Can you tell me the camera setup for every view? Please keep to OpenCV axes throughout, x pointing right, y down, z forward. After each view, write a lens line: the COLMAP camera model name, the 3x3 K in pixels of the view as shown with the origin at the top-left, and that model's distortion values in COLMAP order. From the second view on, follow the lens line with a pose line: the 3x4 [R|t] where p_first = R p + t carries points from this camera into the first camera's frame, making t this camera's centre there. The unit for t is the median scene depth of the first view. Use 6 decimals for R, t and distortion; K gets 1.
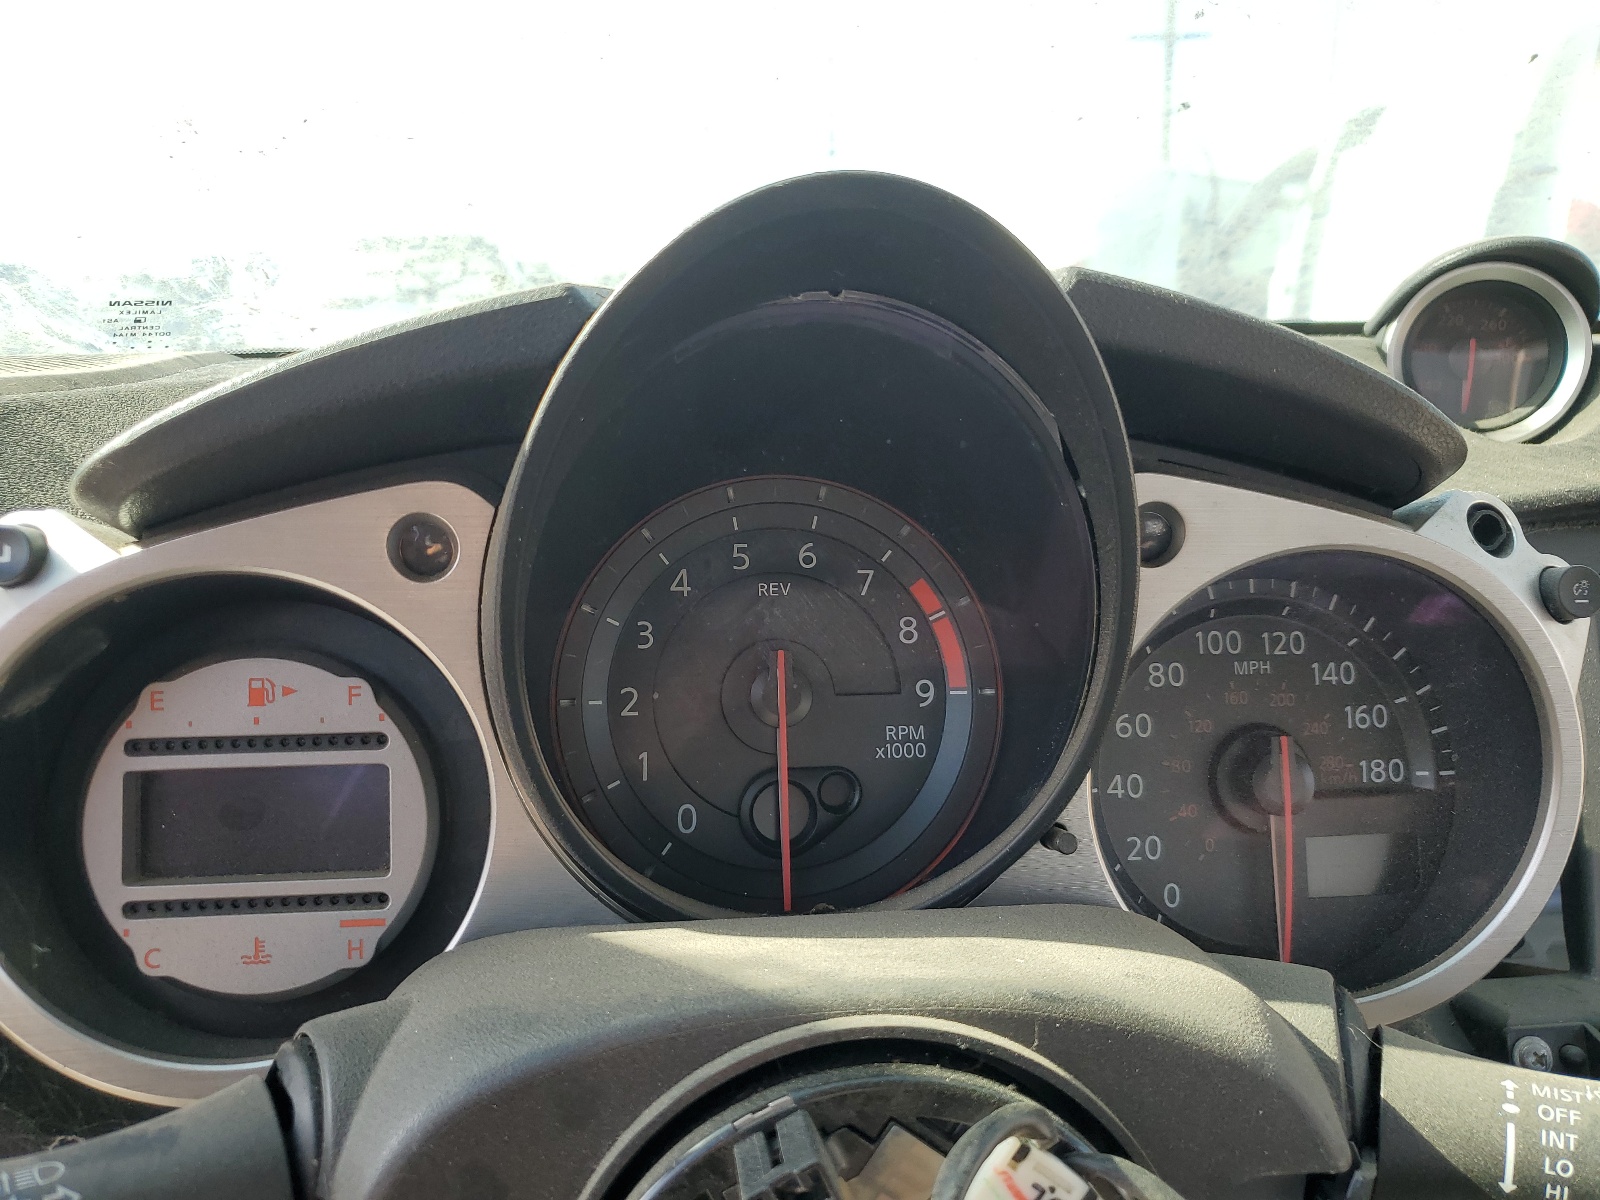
lens RADIAL K [[1281.1, 0, 800.0], [0, 1281.1, 600.0], [0, 0, 1]] dist [0.008197, 0.009399]
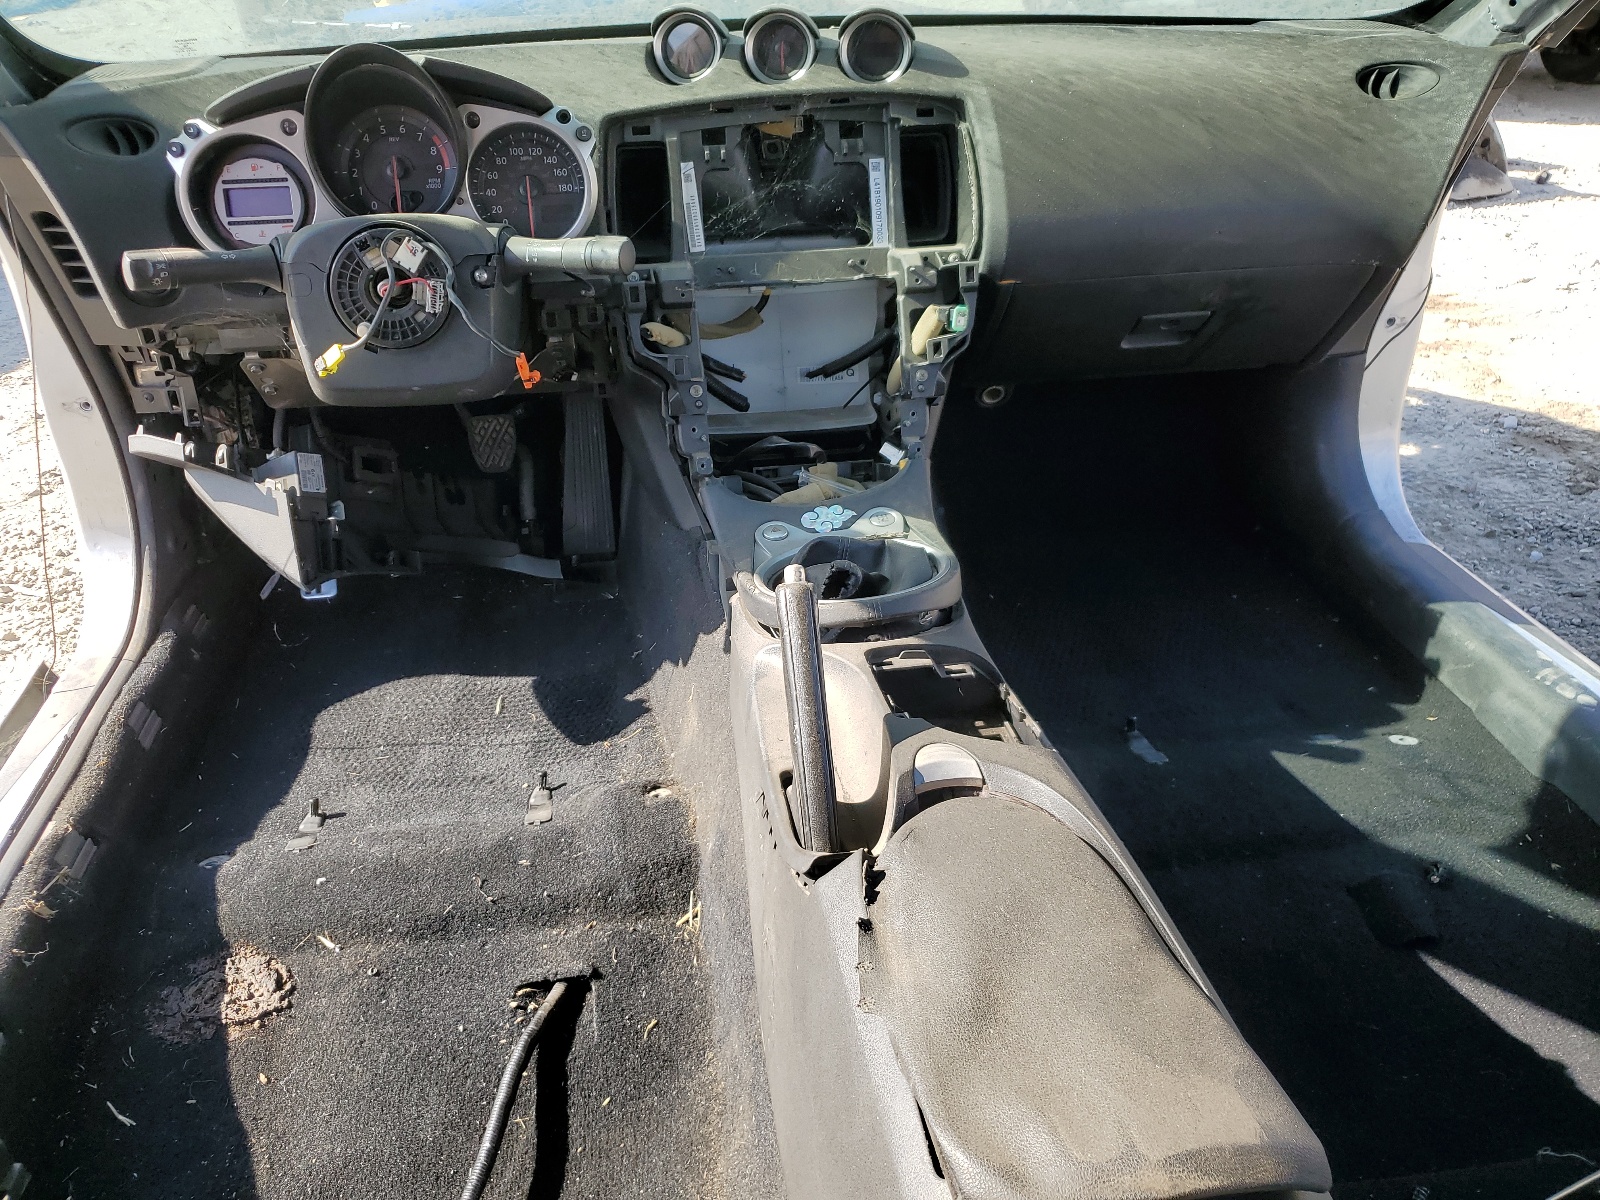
lens RADIAL K [[1253.2, 0, 795.2], [0, 1253.2, 559.8], [0, 0, 1]] dist [0.026955, -0.014108]
pose [[0.999528, -0.028491, 0.011462, 1.177779], [0.024402, 0.963442, 0.266803, 0.242129], [-0.018645, -0.266398, 0.963683, -3.125428]]
